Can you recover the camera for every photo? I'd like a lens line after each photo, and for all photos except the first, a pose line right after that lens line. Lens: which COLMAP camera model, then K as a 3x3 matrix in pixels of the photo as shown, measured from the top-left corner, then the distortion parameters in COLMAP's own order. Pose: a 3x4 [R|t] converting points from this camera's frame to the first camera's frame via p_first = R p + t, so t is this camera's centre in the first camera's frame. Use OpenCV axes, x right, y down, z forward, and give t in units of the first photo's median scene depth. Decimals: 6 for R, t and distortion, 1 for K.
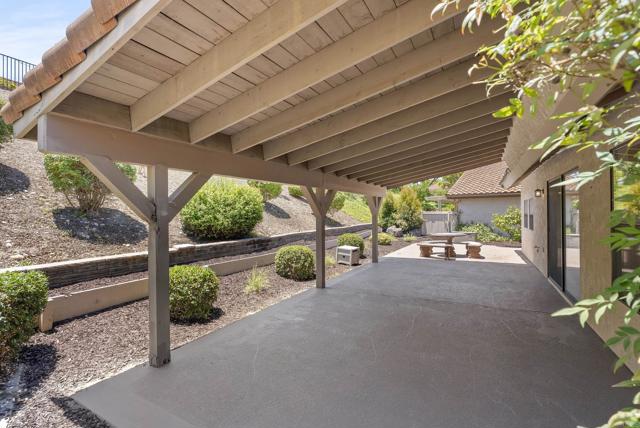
lens RADIAL K [[288.8, 0, 320.6], [0, 288.8, 213.3], [0, 0, 1]] dist [-0.005333, 0.002027]
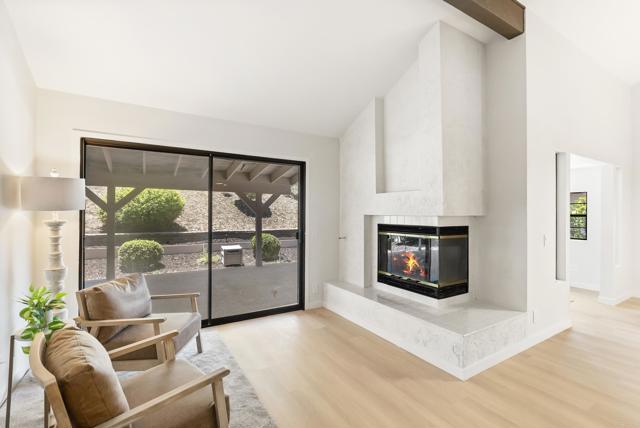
lens RADIAL K [[288.8, 0, 318.4], [0, 288.8, 211.7], [0, 0, 1]] dist [-0.005333, 0.002027]
pose [[0.865994, 0.016368, -0.499786, 0.542900], [-0.021533, 0.999758, -0.004569, -0.002914], [0.499590, 0.014719, 0.866137, 0.002571]]
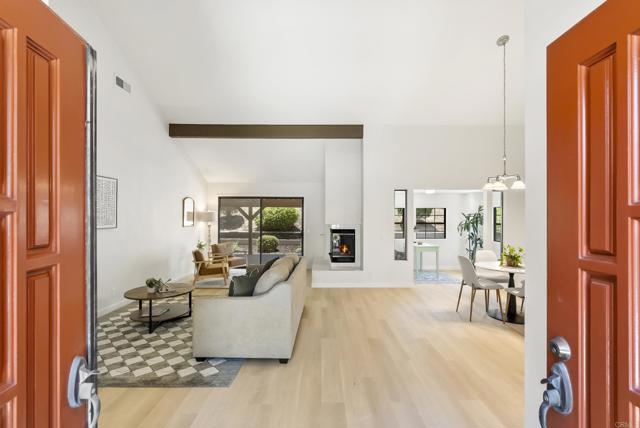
lens RADIAL K [[288.8, 0, 320.7], [0, 288.8, 216.4], [0, 0, 1]] dist [-0.005333, 0.002027]
pose [[0.486839, 0.013416, -0.873389, 1.077160], [-0.017071, 0.999837, 0.005843, -0.024448], [0.873325, 0.012065, 0.486989, -0.018507]]
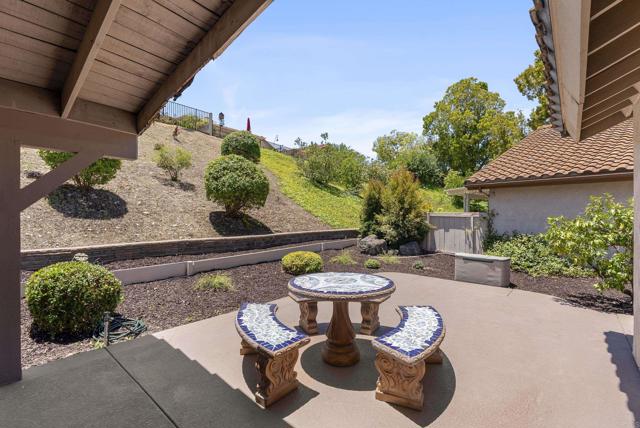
lens RADIAL K [[288.8, 0, 320.6], [0, 288.8, 214.8], [0, 0, 1]] dist [-0.005333, 0.002027]
pose [[0.979278, 0.017364, -0.201772, 0.300328], [-0.017814, 0.999841, -0.000411, 0.004038], [0.201733, 0.003997, 0.979432, 0.439144]]
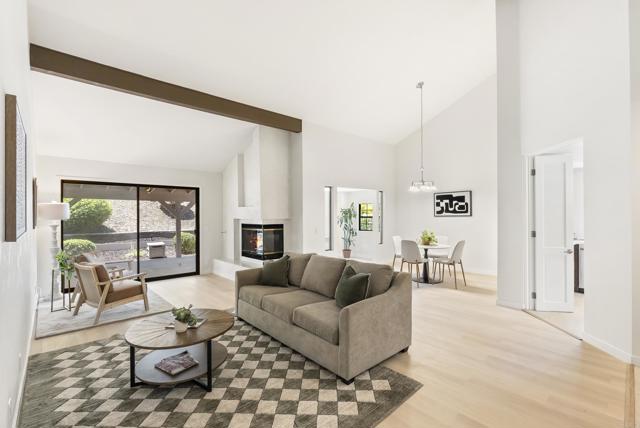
lens RADIAL K [[288.8, 0, 318.3], [0, 288.8, 215.3], [0, 0, 1]] dist [-0.005333, 0.002027]
pose [[0.950265, 0.013560, -0.311148, 0.808740], [-0.013307, 0.999907, 0.002935, -0.014627], [0.311159, 0.001352, 0.950357, -0.222734]]
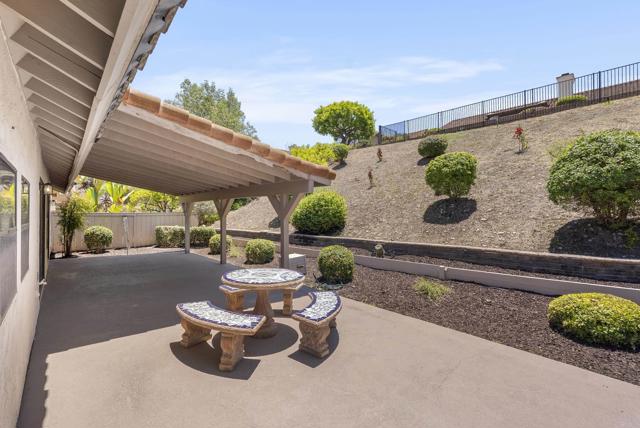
lens RADIAL K [[288.8, 0, 320.0], [0, 288.8, 213.9], [0, 0, 1]] dist [-0.005333, 0.002027]
pose [[-0.312290, 0.003212, -0.949981, 0.596904], [-0.004542, 0.999978, 0.004874, -0.010230], [0.949976, 0.005837, -0.312268, 0.912094]]
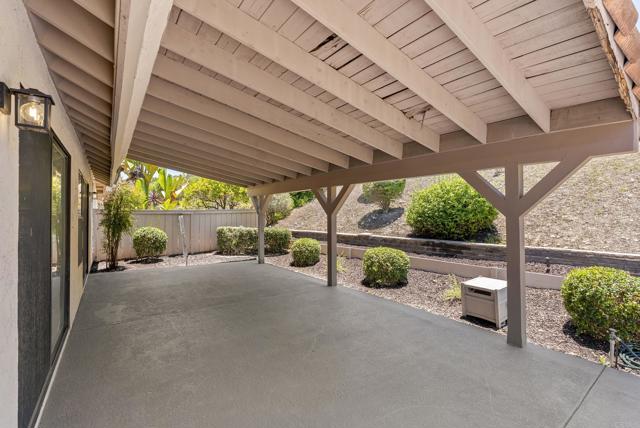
lens RADIAL K [[288.8, 0, 322.2], [0, 288.8, 211.6], [0, 0, 1]] dist [-0.005333, 0.002027]
pose [[-0.404672, 0.001074, -0.914461, 0.378465], [0.000889, 0.999999, 0.000781, 0.000201], [0.914462, -0.000497, -0.404673, 0.557668]]
